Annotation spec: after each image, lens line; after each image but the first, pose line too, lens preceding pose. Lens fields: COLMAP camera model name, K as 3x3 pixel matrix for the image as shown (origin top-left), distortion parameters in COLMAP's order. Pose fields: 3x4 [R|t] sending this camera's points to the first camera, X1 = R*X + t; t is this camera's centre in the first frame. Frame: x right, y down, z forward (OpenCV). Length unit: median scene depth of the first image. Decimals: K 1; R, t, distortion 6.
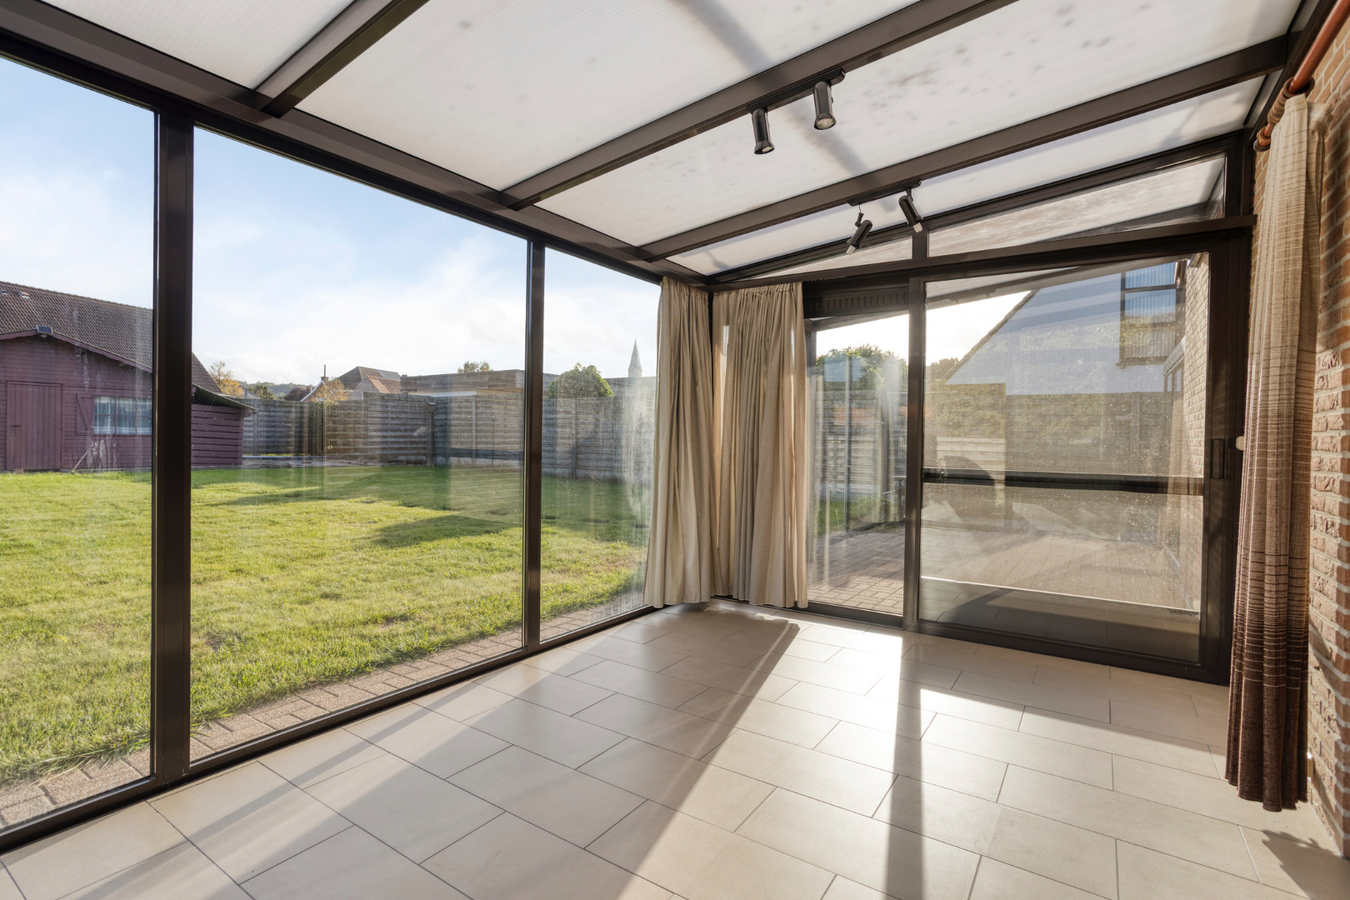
lens RADIAL K [[656.2, 0, 671.2], [0, 656.2, 433.3], [0, 0, 1]] dist [-0.028837, 0.024781]
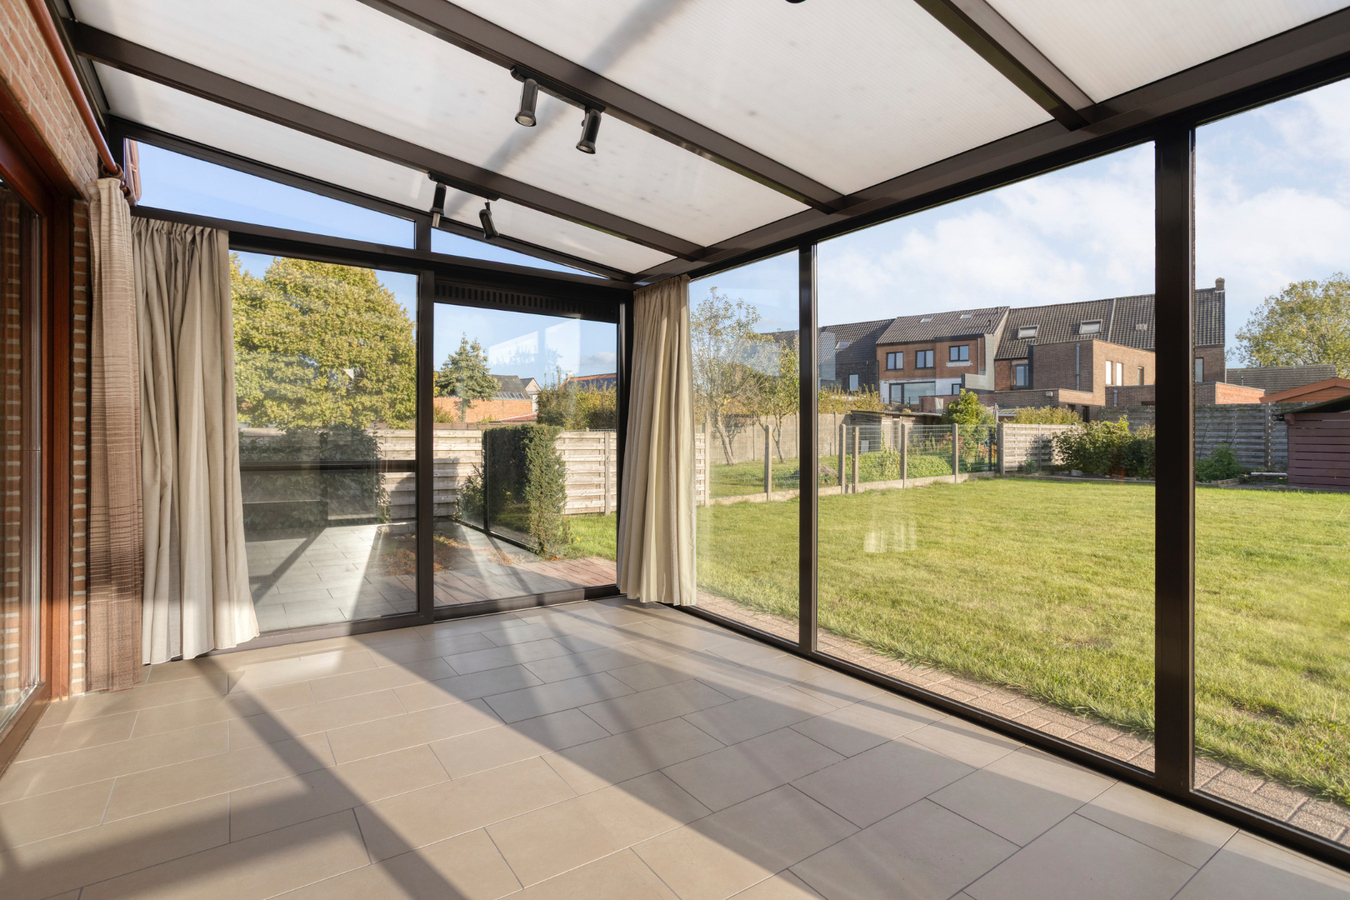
lens RADIAL K [[656.2, 0, 671.2], [0, 656.2, 433.3], [0, 0, 1]] dist [-0.028837, 0.024781]
pose [[-0.357257, -0.018489, -0.933823, 0.103218], [-0.014408, 0.999794, -0.014283, 0.001226], [0.933895, 0.008352, -0.357449, 0.146513]]
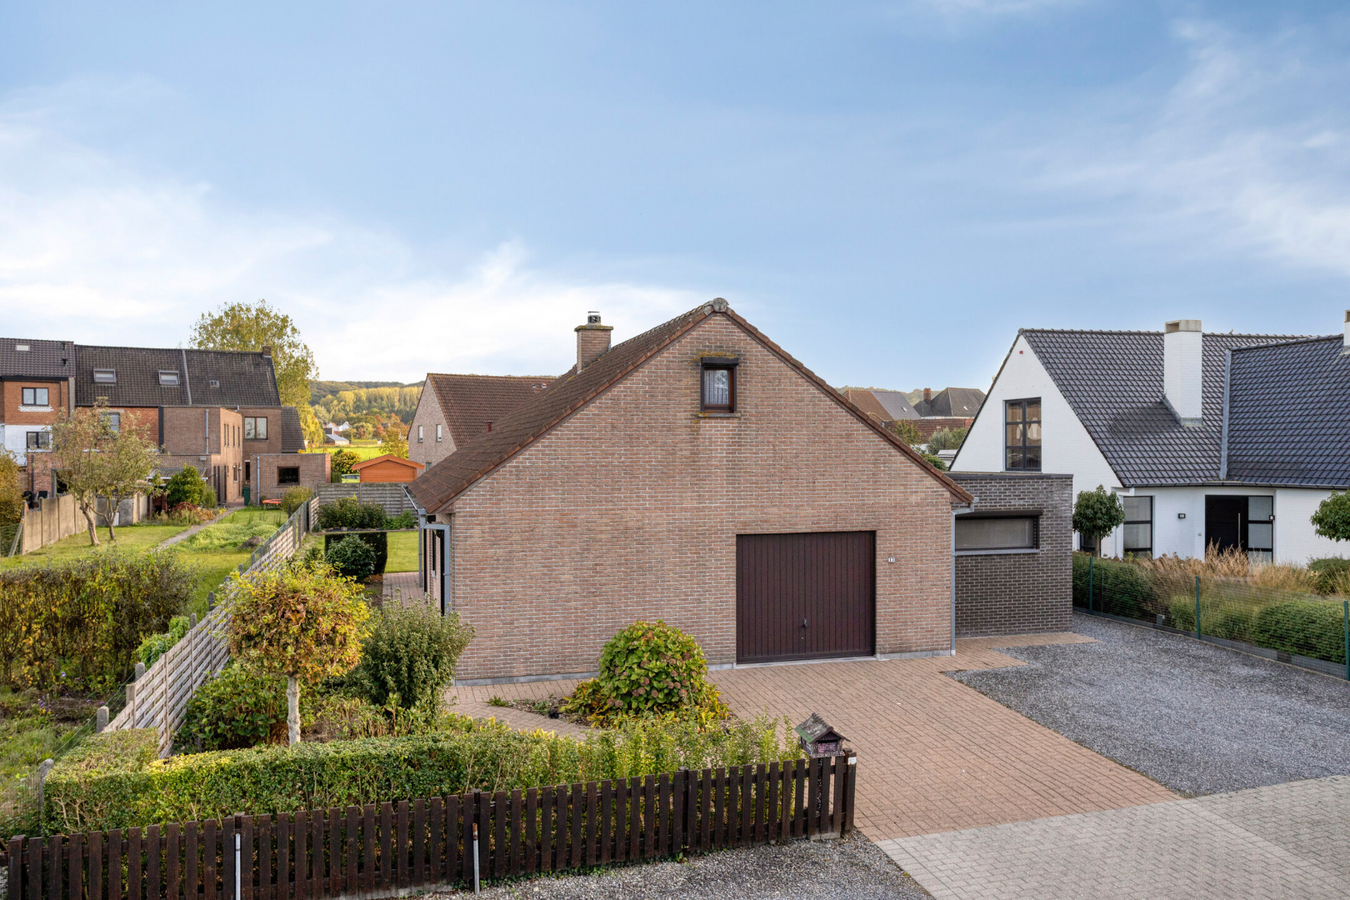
lens RADIAL K [[1029.7, 0, 675.5], [0, 1029.7, 403.7], [0, 0, 1]] dist [-0.001574, 0.005181]
pose [[0.763597, -0.049081, -0.643825, 1.175513], [0.018235, 0.998348, -0.054481, -0.108594], [0.645436, 0.029861, 0.763230, -0.947578]]
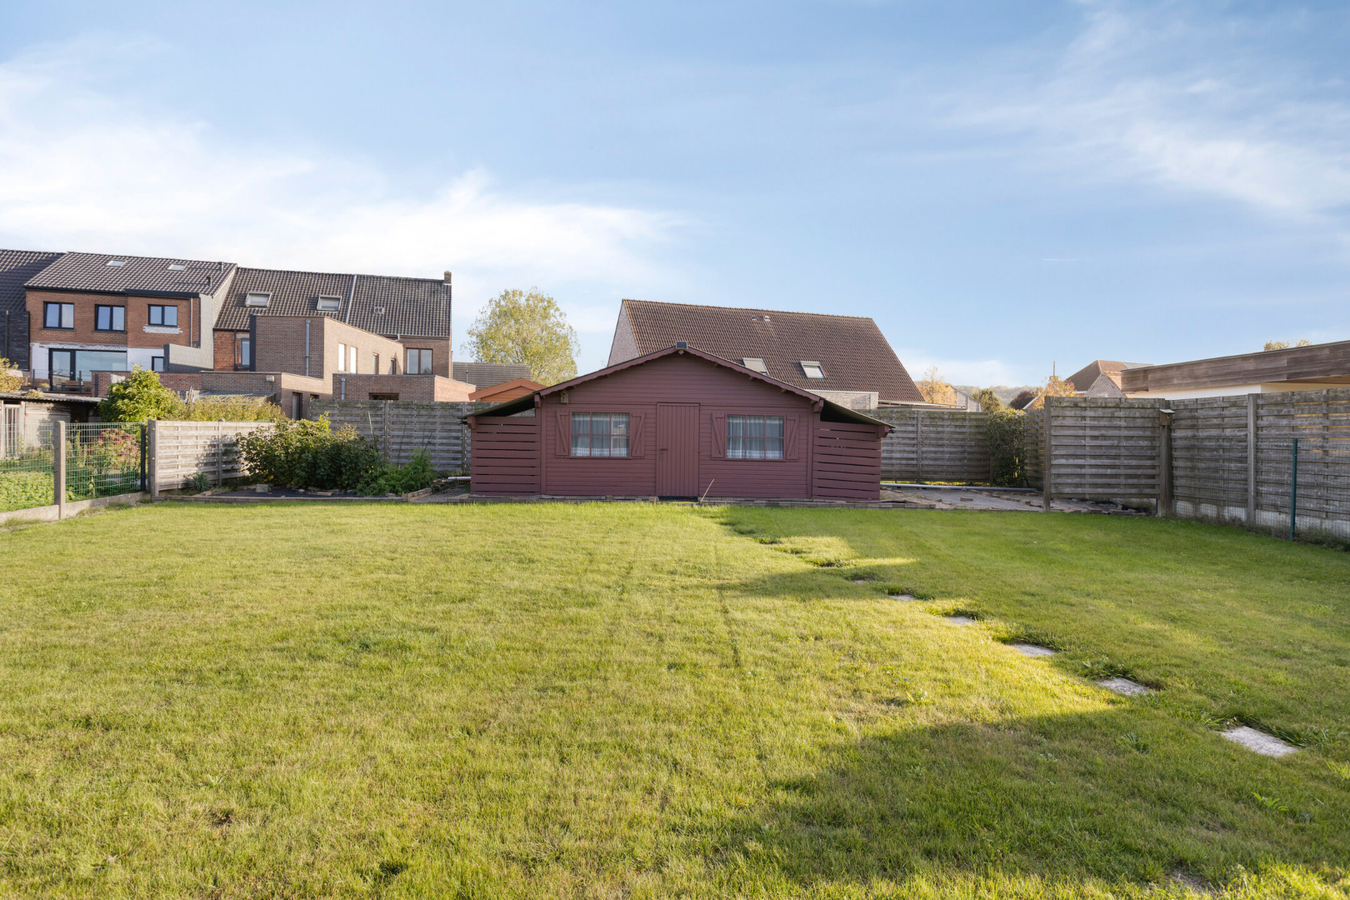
lens RADIAL K [[782.1, 0, 656.3], [0, 782.1, 420.2], [0, 0, 1]] dist [-0.027215, 0.037201]
pose [[0.550711, -0.017135, -0.834520, -0.033318], [-0.007736, 0.999642, -0.025630, -0.016670], [0.834660, 0.020571, 0.550381, 0.238161]]
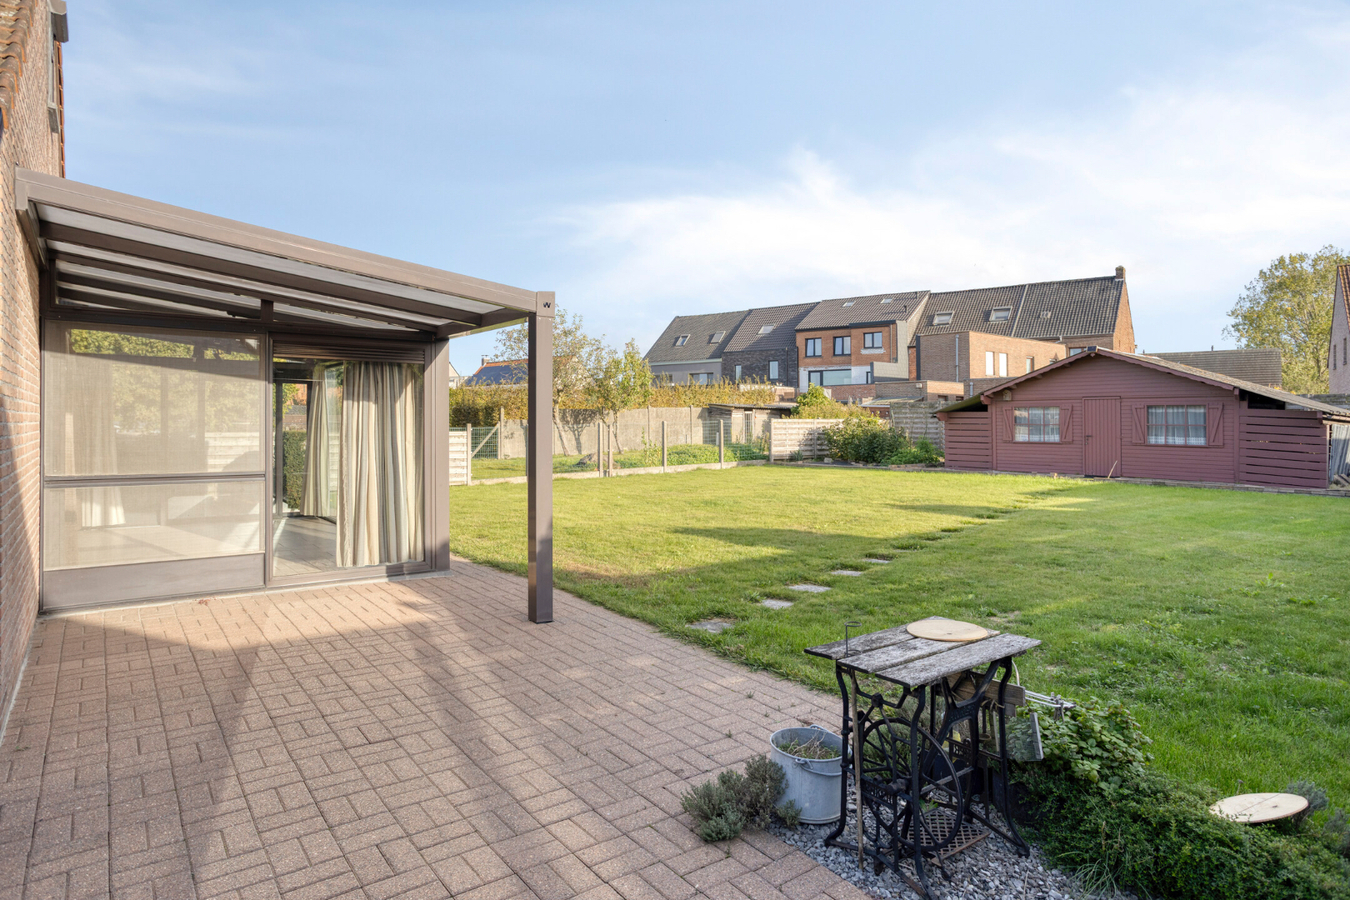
lens RADIAL K [[775.4, 0, 675.0], [0, 775.4, 450.0], [0, 0, 1]] dist [-0.038486, 0.038244]
pose [[-0.314401, 0.019269, -0.949095, 0.347407], [-0.006808, 0.999722, 0.022552, -0.008329], [0.949266, 0.013552, -0.314183, 0.488019]]
